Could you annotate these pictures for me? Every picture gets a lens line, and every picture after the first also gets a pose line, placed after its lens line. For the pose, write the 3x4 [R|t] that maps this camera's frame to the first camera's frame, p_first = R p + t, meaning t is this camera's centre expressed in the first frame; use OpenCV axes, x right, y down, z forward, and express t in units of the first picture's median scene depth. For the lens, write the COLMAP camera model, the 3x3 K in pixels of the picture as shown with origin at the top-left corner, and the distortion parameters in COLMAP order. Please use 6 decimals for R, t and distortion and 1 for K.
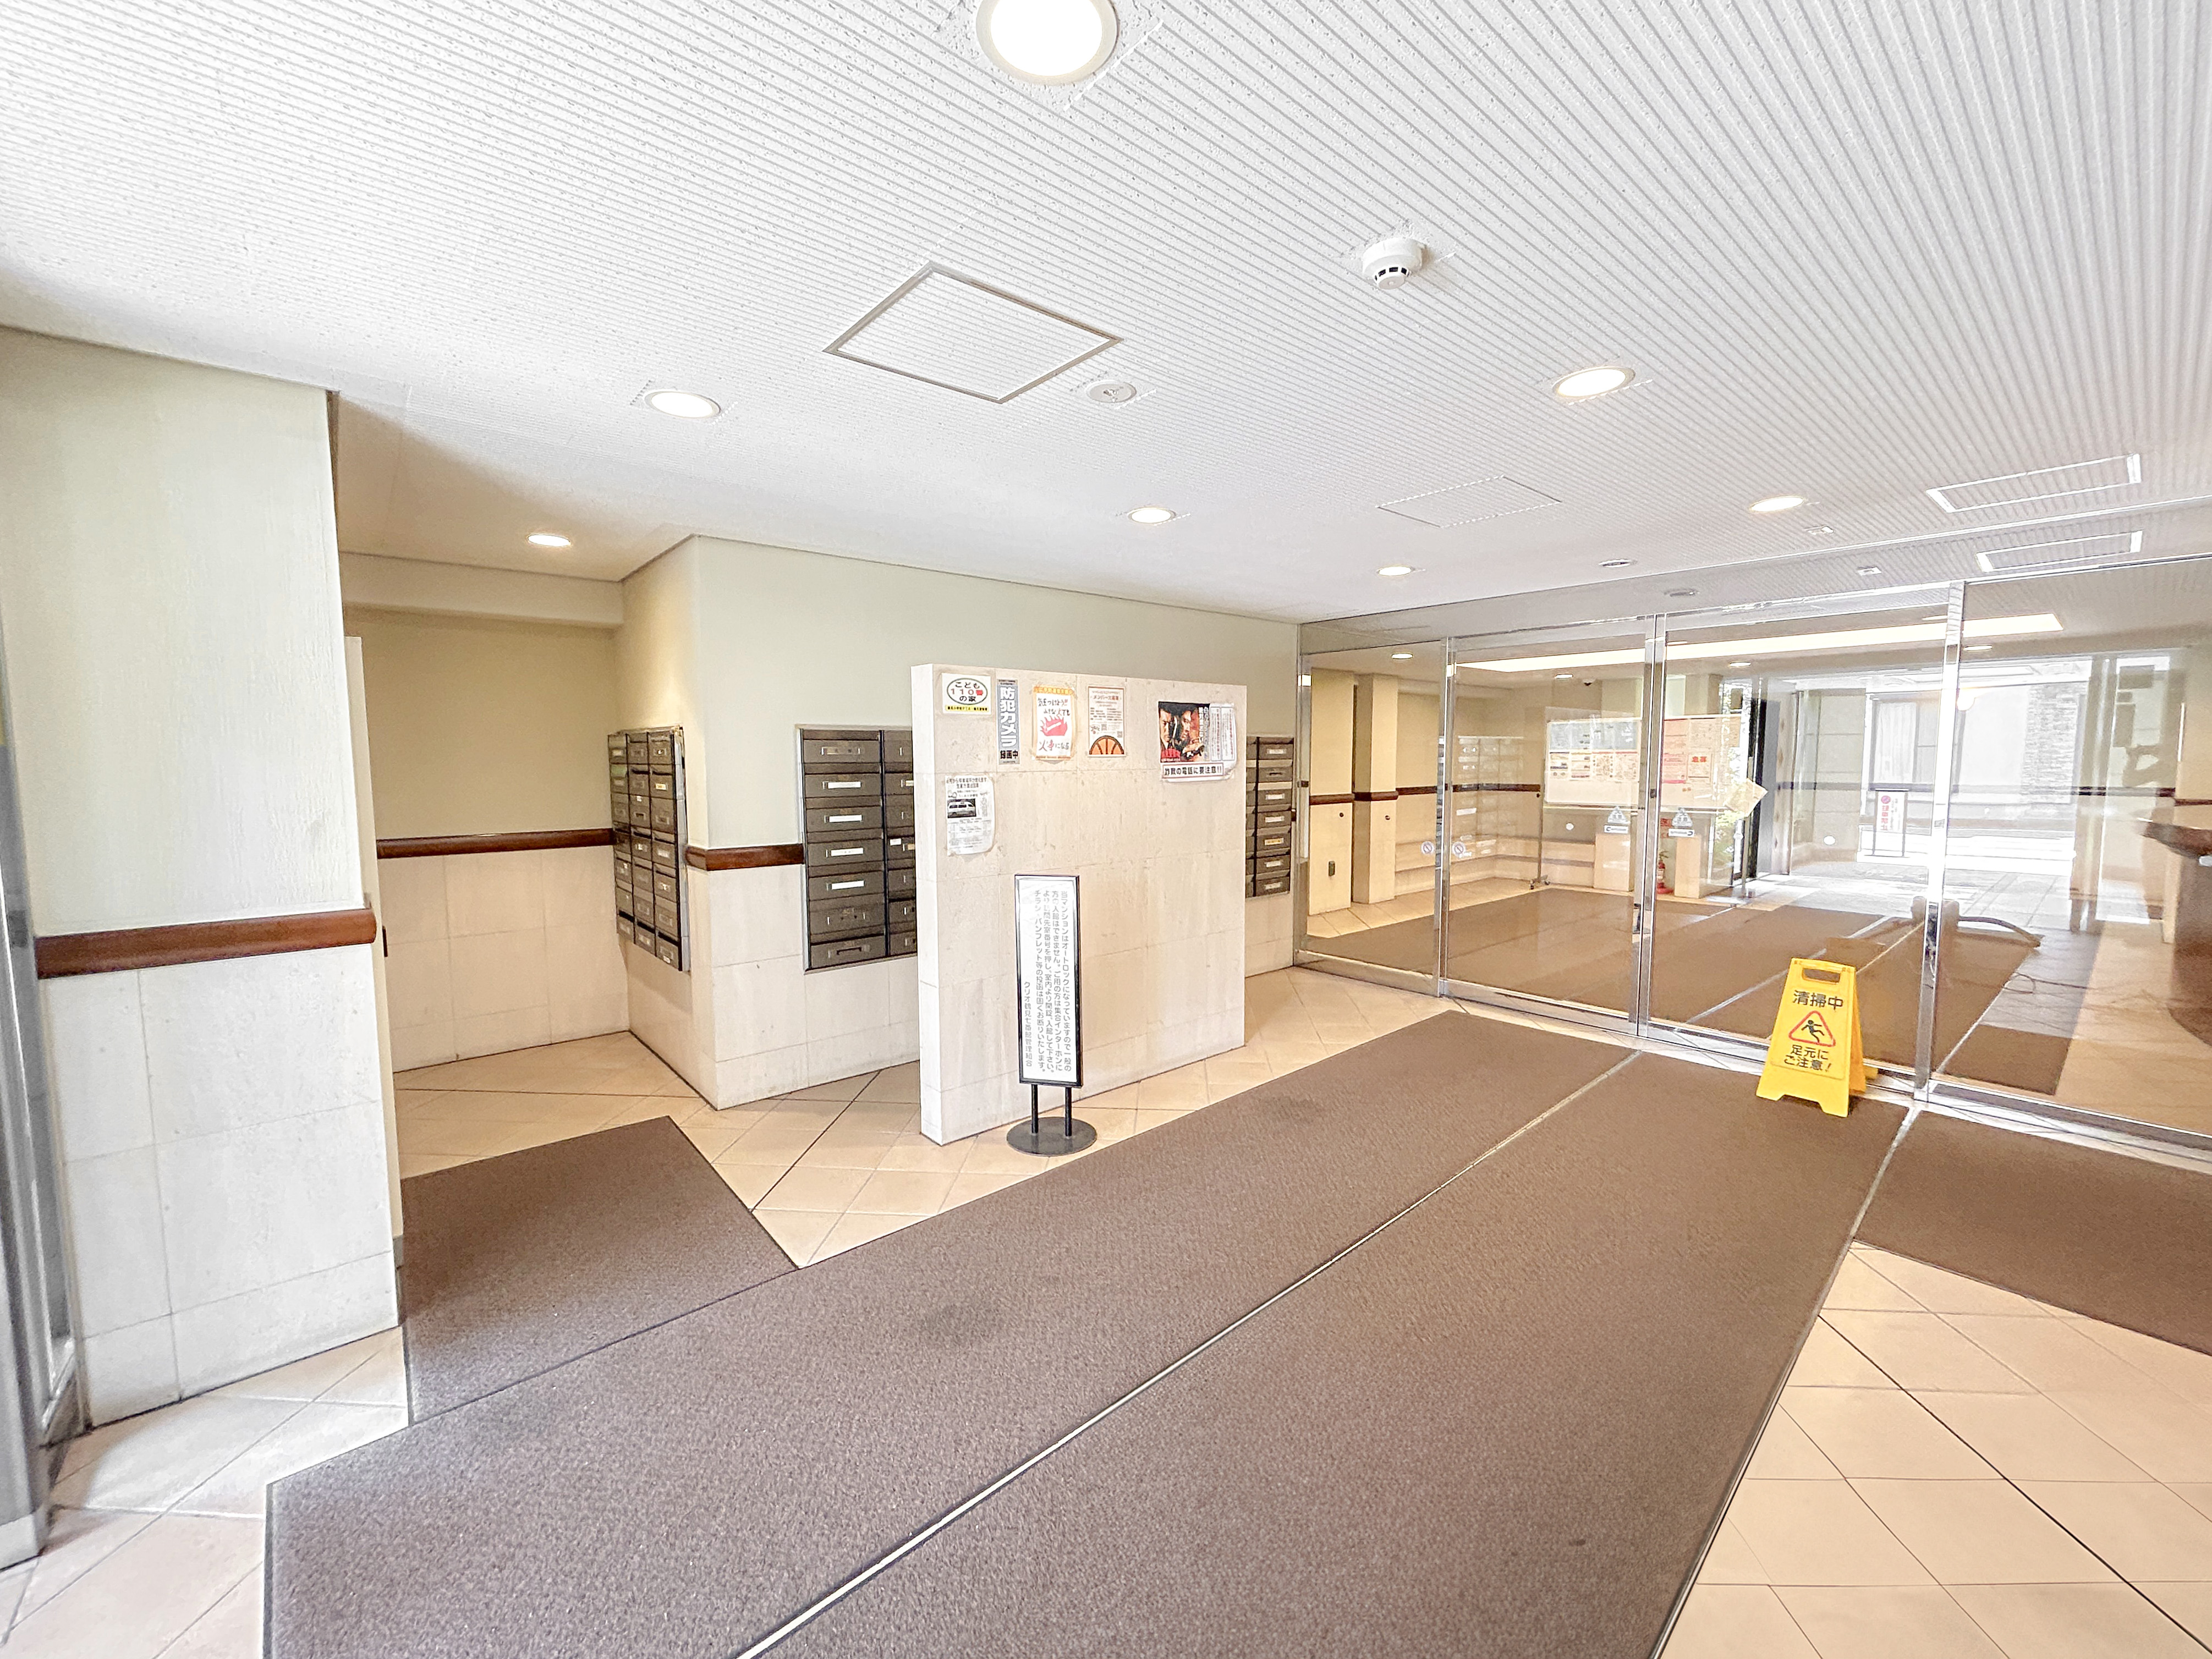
lens RADIAL K [[897.4, 0, 1106.8], [0, 897.4, 821.1], [0, 0, 1]] dist [0.002489, 0.000019]
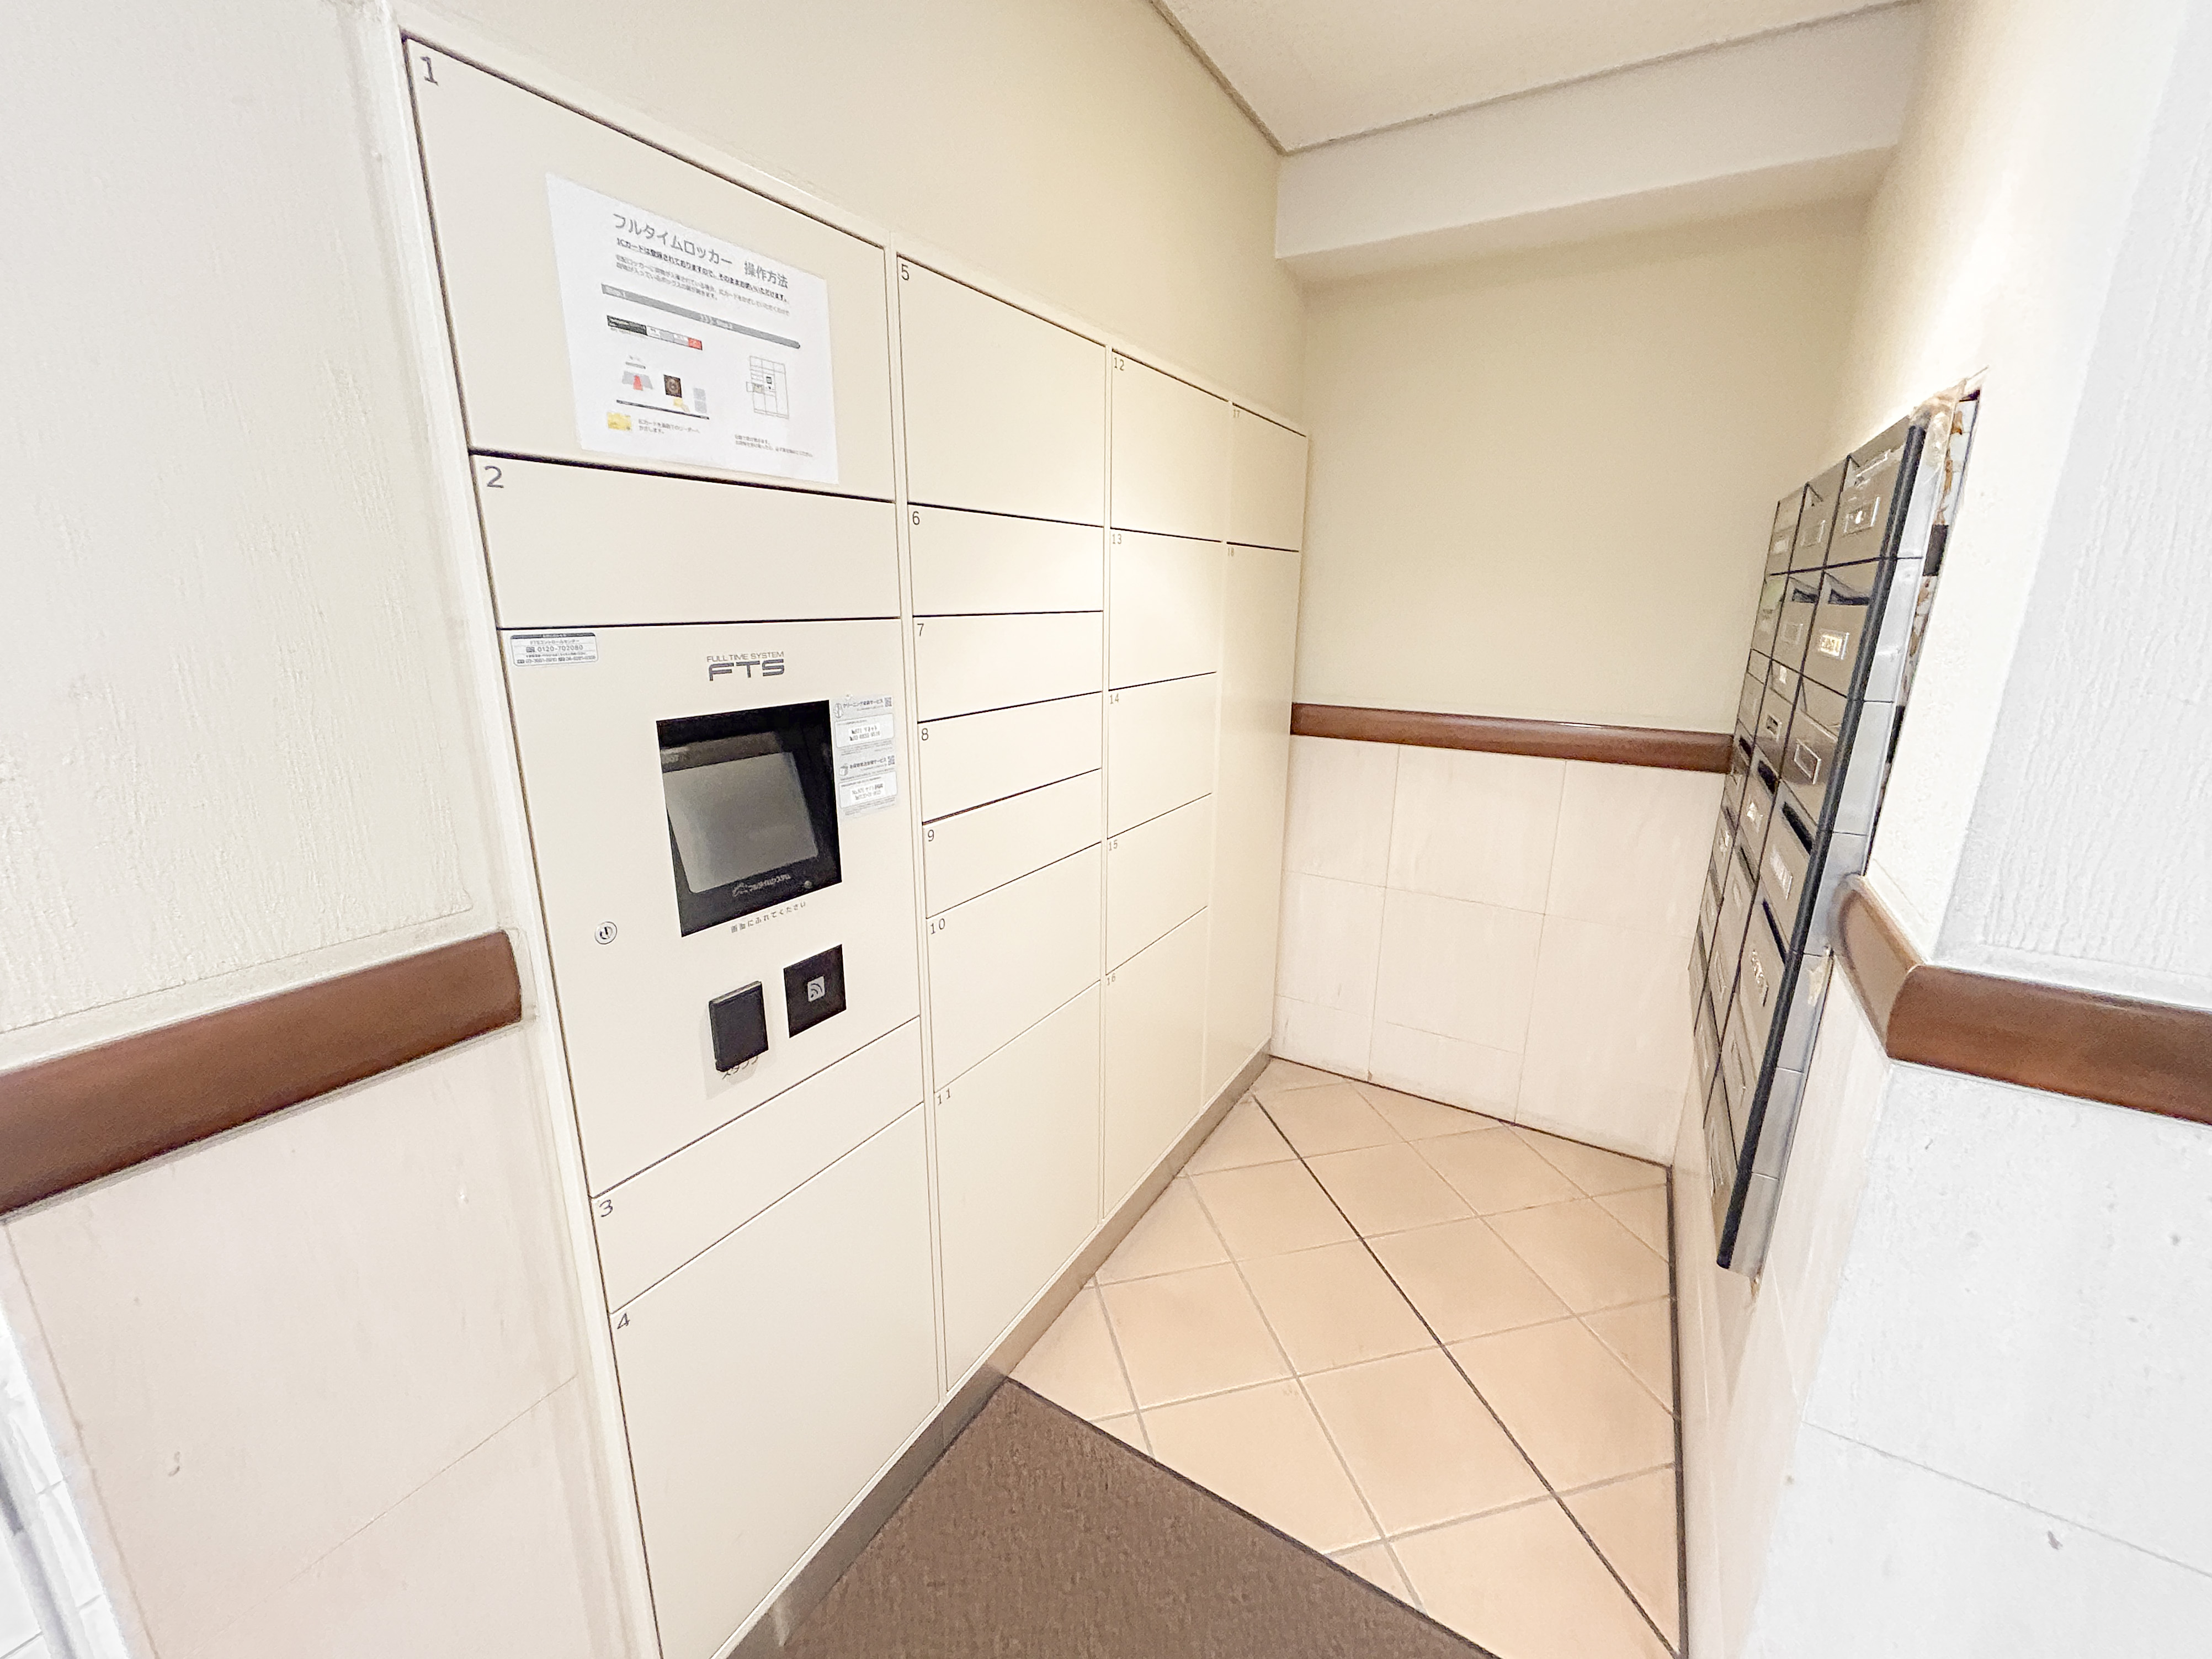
lens RADIAL K [[897.4, 0, 1112.3], [0, 897.4, 821.7], [0, 0, 1]] dist [0.002489, 0.000019]
pose [[0.331288, 0.247270, -0.910553, -0.285279], [-0.083014, 0.968945, 0.232924, -0.030150], [0.939871, -0.001576, 0.341526, 0.657247]]
